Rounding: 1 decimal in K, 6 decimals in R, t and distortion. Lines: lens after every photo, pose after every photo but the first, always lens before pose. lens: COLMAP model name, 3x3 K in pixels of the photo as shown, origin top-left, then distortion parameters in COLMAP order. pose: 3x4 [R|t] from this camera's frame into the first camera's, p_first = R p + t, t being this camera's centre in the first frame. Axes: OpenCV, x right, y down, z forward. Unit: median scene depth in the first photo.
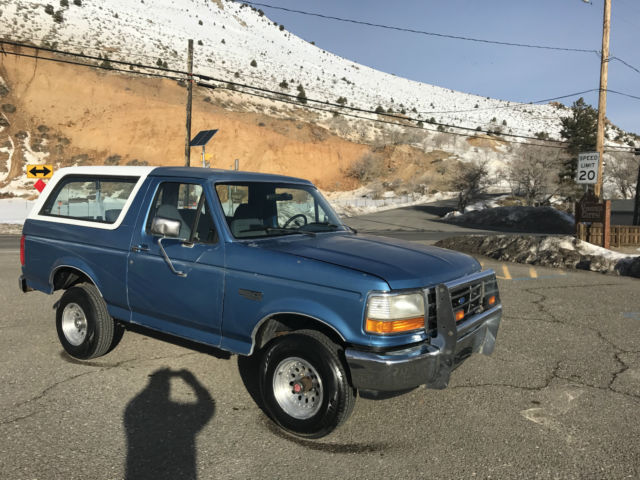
lens RADIAL K [[524.0, 0, 315.6], [0, 524.0, 234.9], [0, 0, 1]] dist [0.022072, -0.005945]
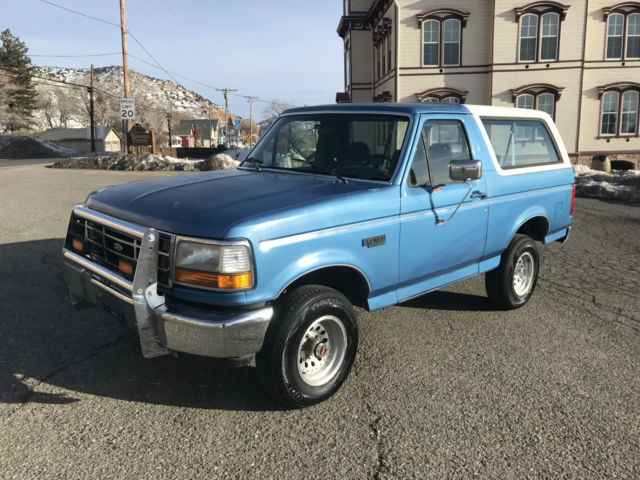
lens RADIAL K [[524.0, 0, 316.1], [0, 524.0, 234.7], [0, 0, 1]] dist [0.022072, -0.005945]
pose [[0.493705, -0.177603, 0.851300, -0.088062], [0.061790, 0.983613, 0.169372, 0.000636], [-0.867431, -0.031018, 0.496589, -0.032922]]
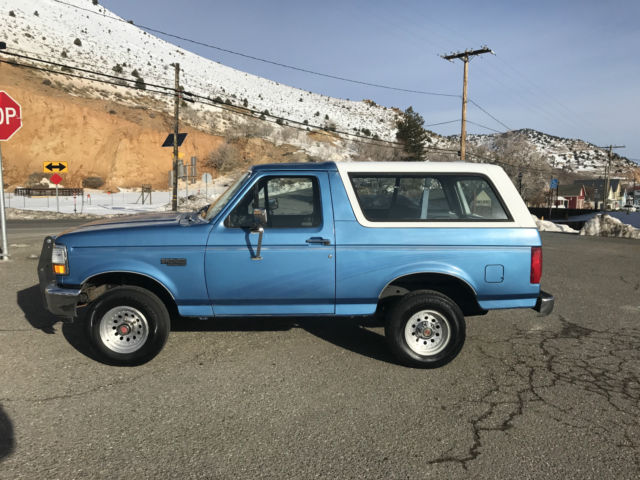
lens RADIAL K [[524.0, 0, 316.9], [0, 524.0, 234.5], [0, 0, 1]] dist [0.022072, -0.005945]
pose [[0.945199, -0.030804, 0.325038, -0.067009], [0.023951, 0.999399, 0.025066, 0.002983], [-0.325615, -0.015907, 0.945369, -0.059659]]
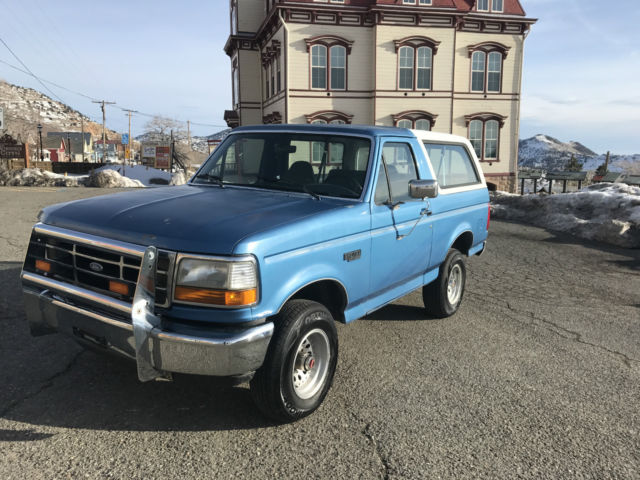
lens RADIAL K [[524.0, 0, 314.5], [0, 524.0, 235.9], [0, 0, 1]] dist [0.022072, -0.005945]
pose [[0.294386, -0.154233, 0.943159, -0.090678], [0.040111, 0.988016, 0.149049, 0.000374], [-0.954844, -0.006046, 0.297045, -0.028738]]
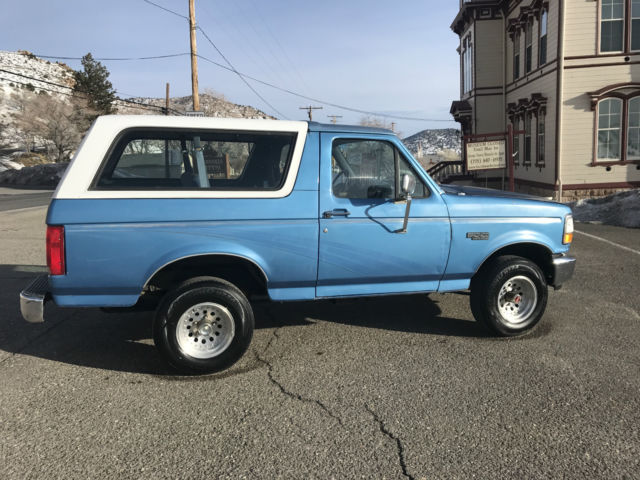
lens RADIAL K [[524.0, 0, 316.8], [0, 524.0, 236.1], [0, 0, 1]] dist [0.022072, -0.005945]
pose [[0.611453, -0.146043, 0.777686, -0.037427], [0.079262, 0.989181, 0.123440, -0.001742], [-0.787301, -0.013837, 0.616414, 0.016849]]
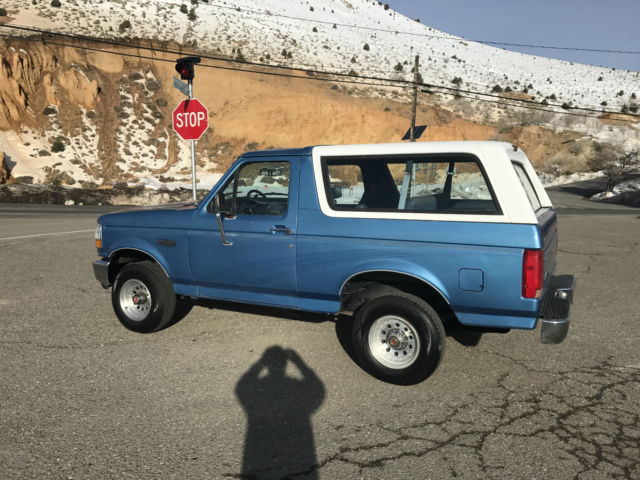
lens RADIAL K [[524.0, 0, 316.7], [0, 524.0, 236.0], [0, 0, 1]] dist [0.022072, -0.005945]
pose [[0.983080, 0.012716, -0.182735, -0.046413], [-0.006138, 0.999314, 0.036517, 0.003487], [0.183074, -0.034778, 0.982484, -0.059043]]
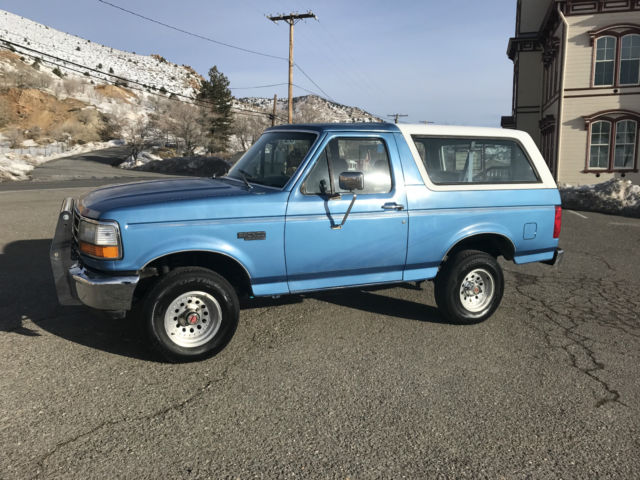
lens RADIAL K [[524.0, 0, 317.5], [0, 524.0, 233.4], [0, 0, 1]] dist [0.022072, -0.005945]
pose [[0.752691, -0.096962, 0.651195, -0.081928], [0.036782, 0.993744, 0.105451, 0.002243], [-0.657346, -0.055420, 0.751549, -0.048517]]
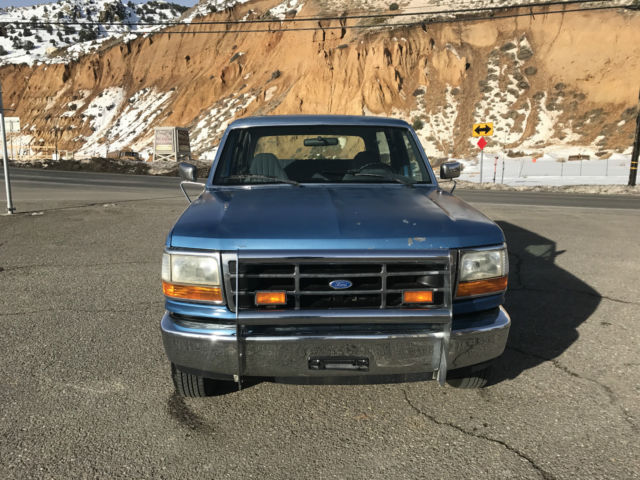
lens RADIAL K [[524.0, 0, 316.7], [0, 524.0, 234.2], [0, 0, 1]] dist [0.022072, -0.005945]
pose [[0.604302, 0.100978, -0.790330, 0.024596], [-0.040072, 0.994533, 0.096428, -0.000080], [0.795747, -0.026601, 0.605045, 0.017750]]
